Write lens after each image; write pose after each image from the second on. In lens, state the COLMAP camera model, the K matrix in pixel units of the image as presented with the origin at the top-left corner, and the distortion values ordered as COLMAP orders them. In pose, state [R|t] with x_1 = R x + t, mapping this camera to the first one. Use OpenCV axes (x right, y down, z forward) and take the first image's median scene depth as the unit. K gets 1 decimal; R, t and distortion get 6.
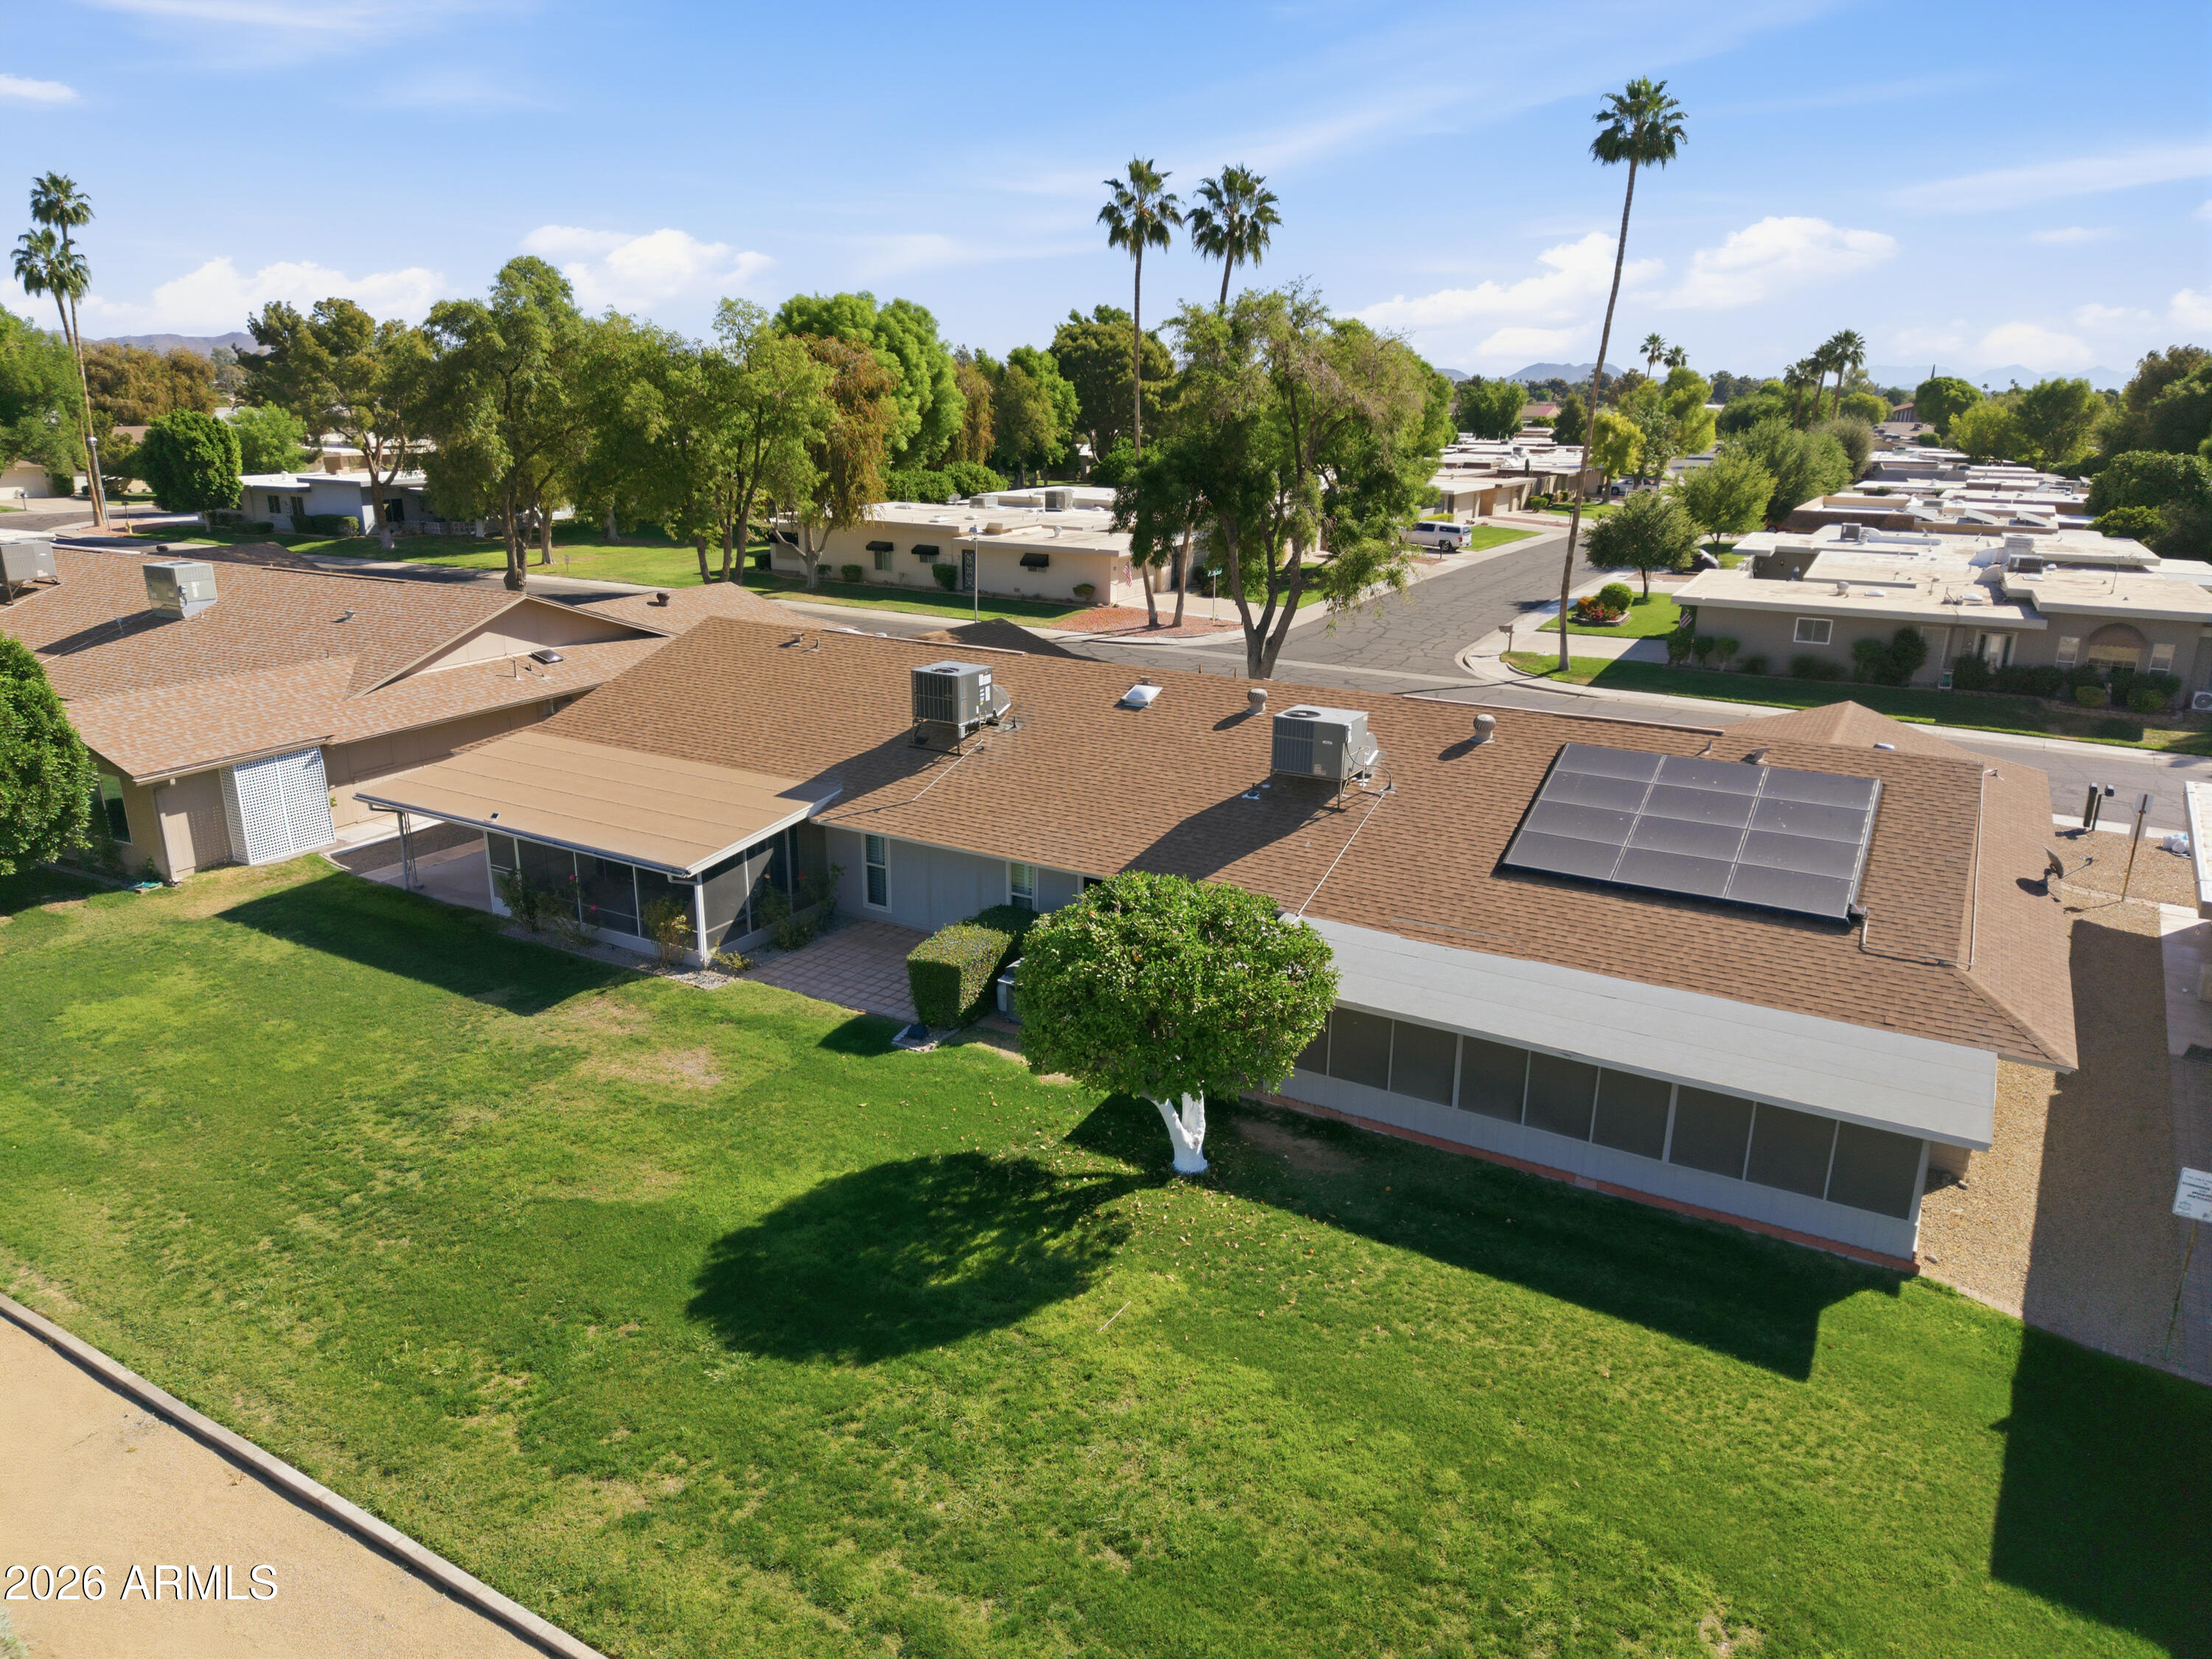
lens RADIAL K [[1477.2, 0, 1116.9], [0, 1477.2, 829.3], [0, 0, 1]] dist [0.026904, -0.018361]
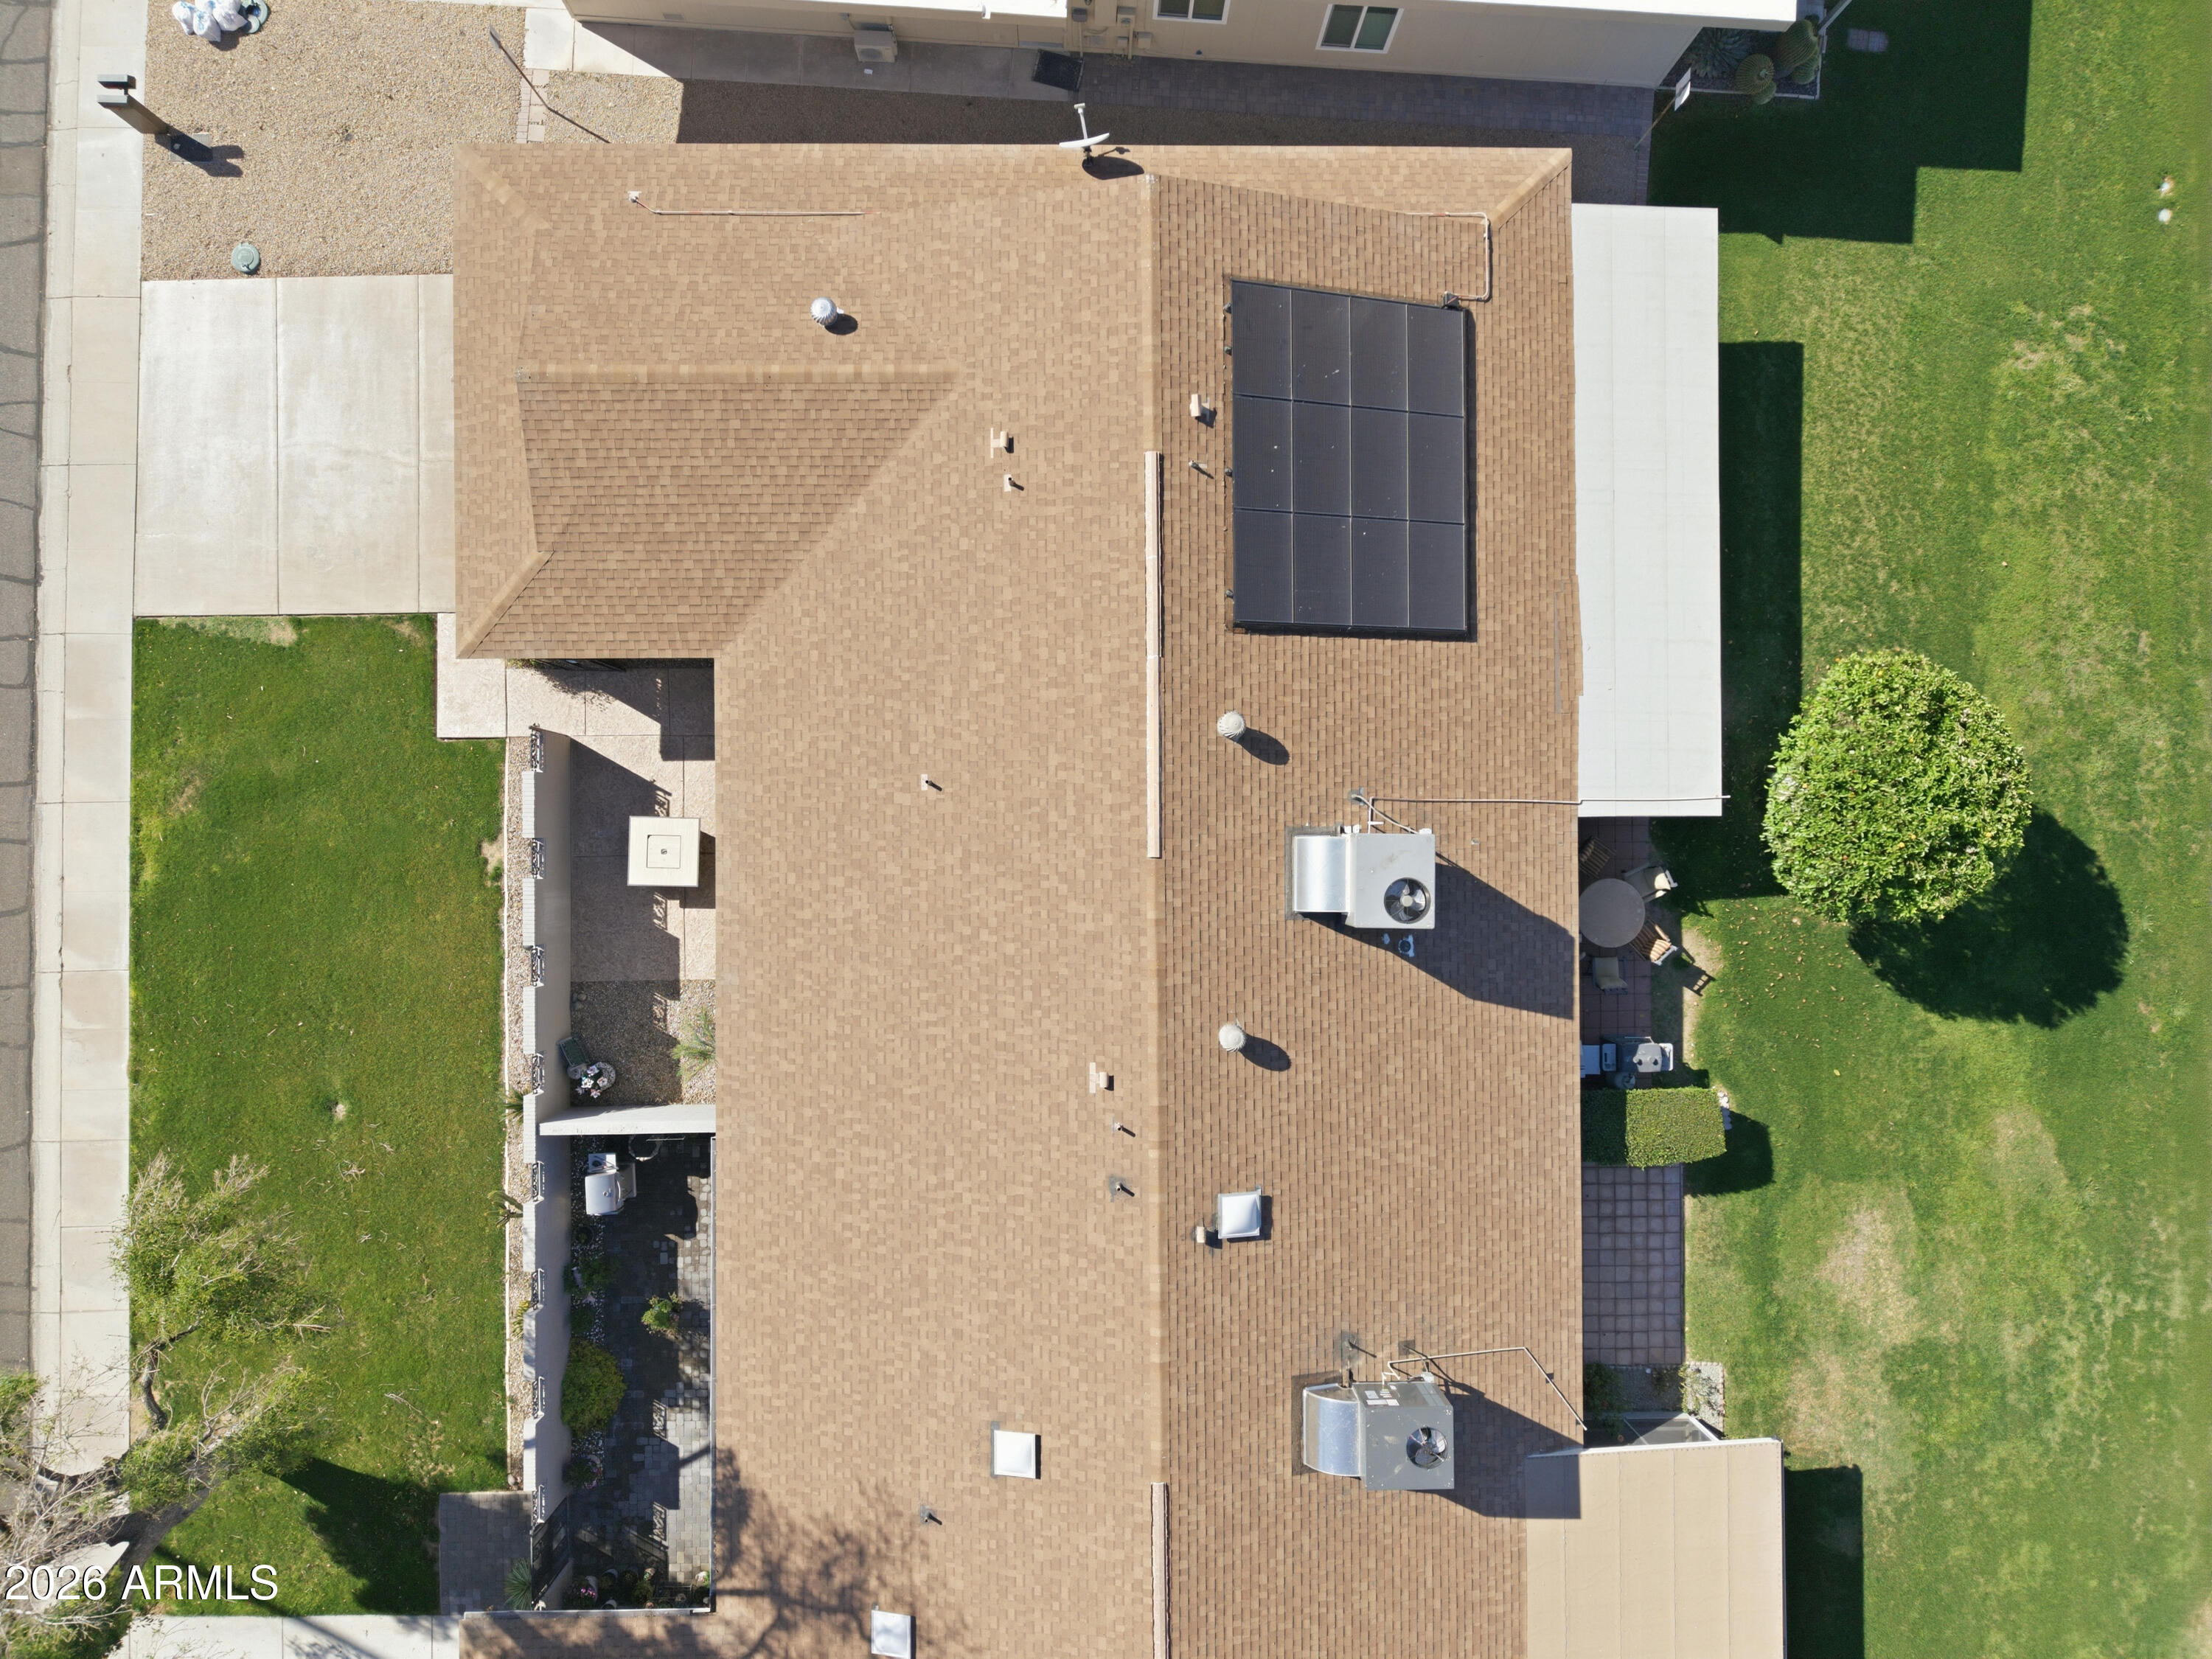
lens RADIAL K [[1477.2, 0, 1102.5], [0, 1477.2, 840.0], [0, 0, 1]] dist [0.026904, -0.018361]
pose [[-0.501429, -0.865075, -0.014659, 0.346299], [0.223984, -0.146158, 0.963571, -1.227655], [-0.835704, 0.479878, 0.267051, 1.261433]]
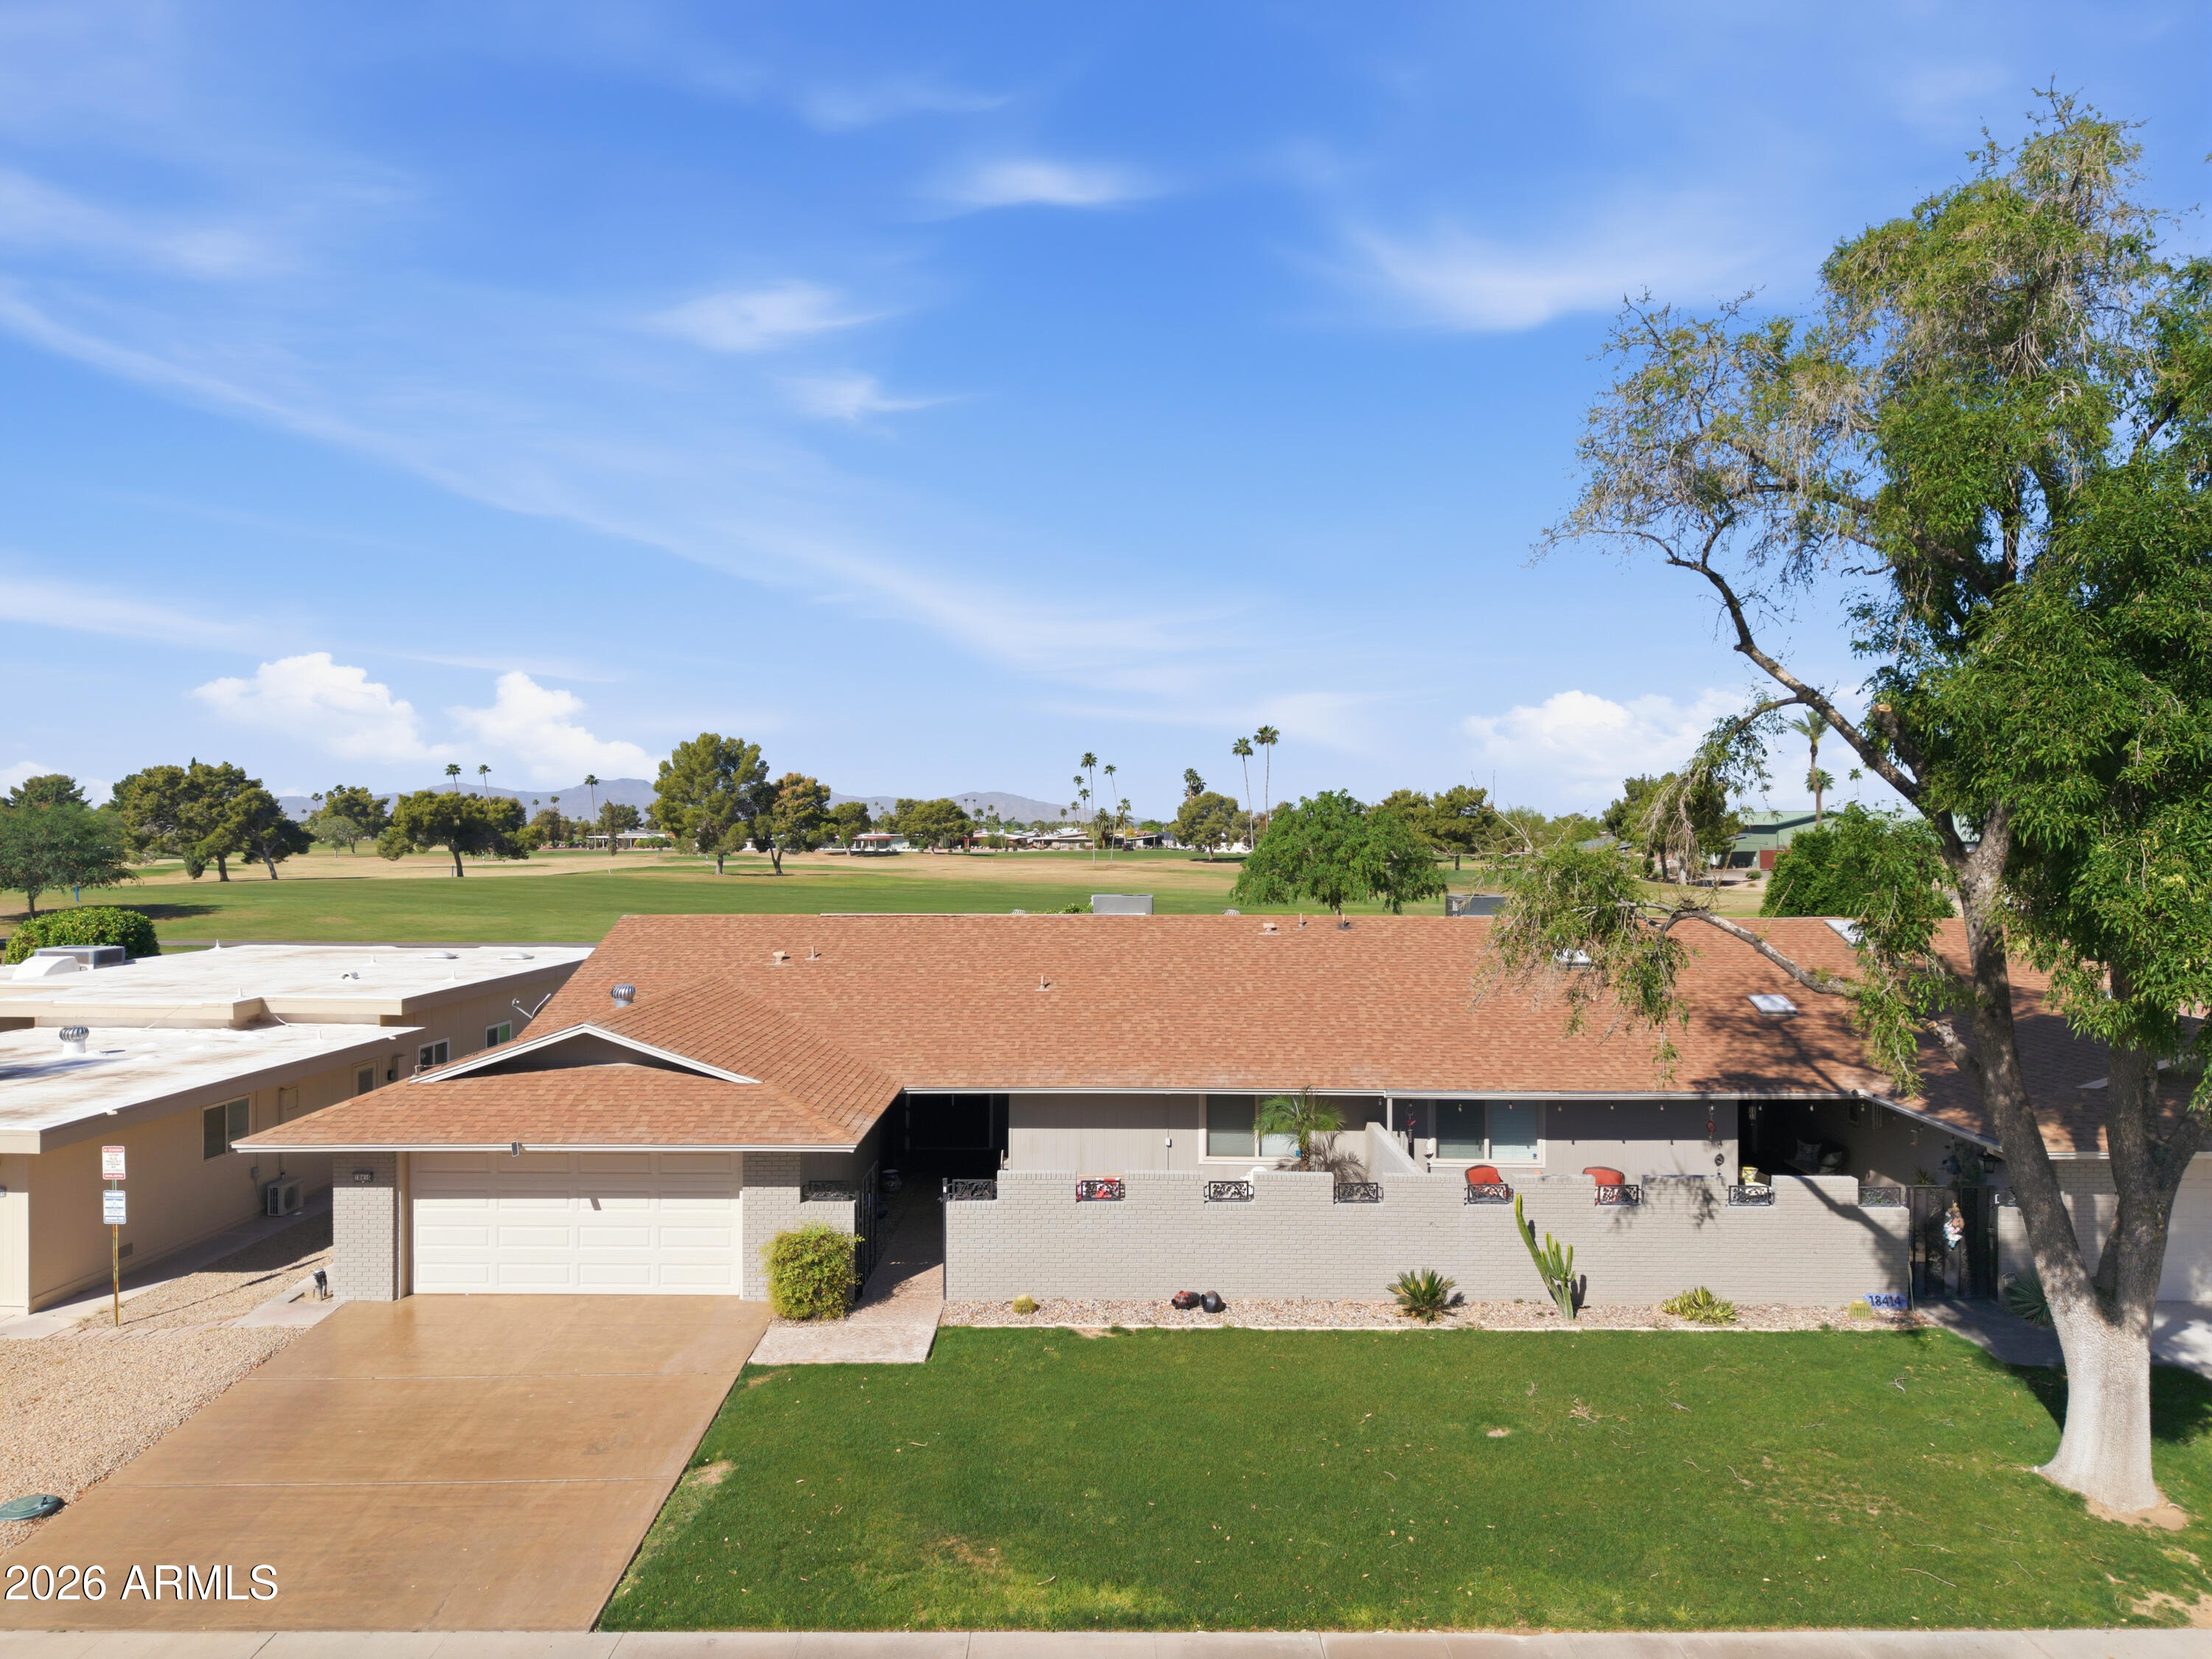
lens RADIAL K [[1477.2, 0, 1103.0], [0, 1477.2, 829.3], [0, 0, 1]] dist [0.026904, -0.018361]
pose [[-0.870920, -0.011924, -0.491280, 1.084049], [-0.149928, 0.958491, 0.242522, -0.613087], [0.467996, 0.284874, -0.836556, 2.839432]]
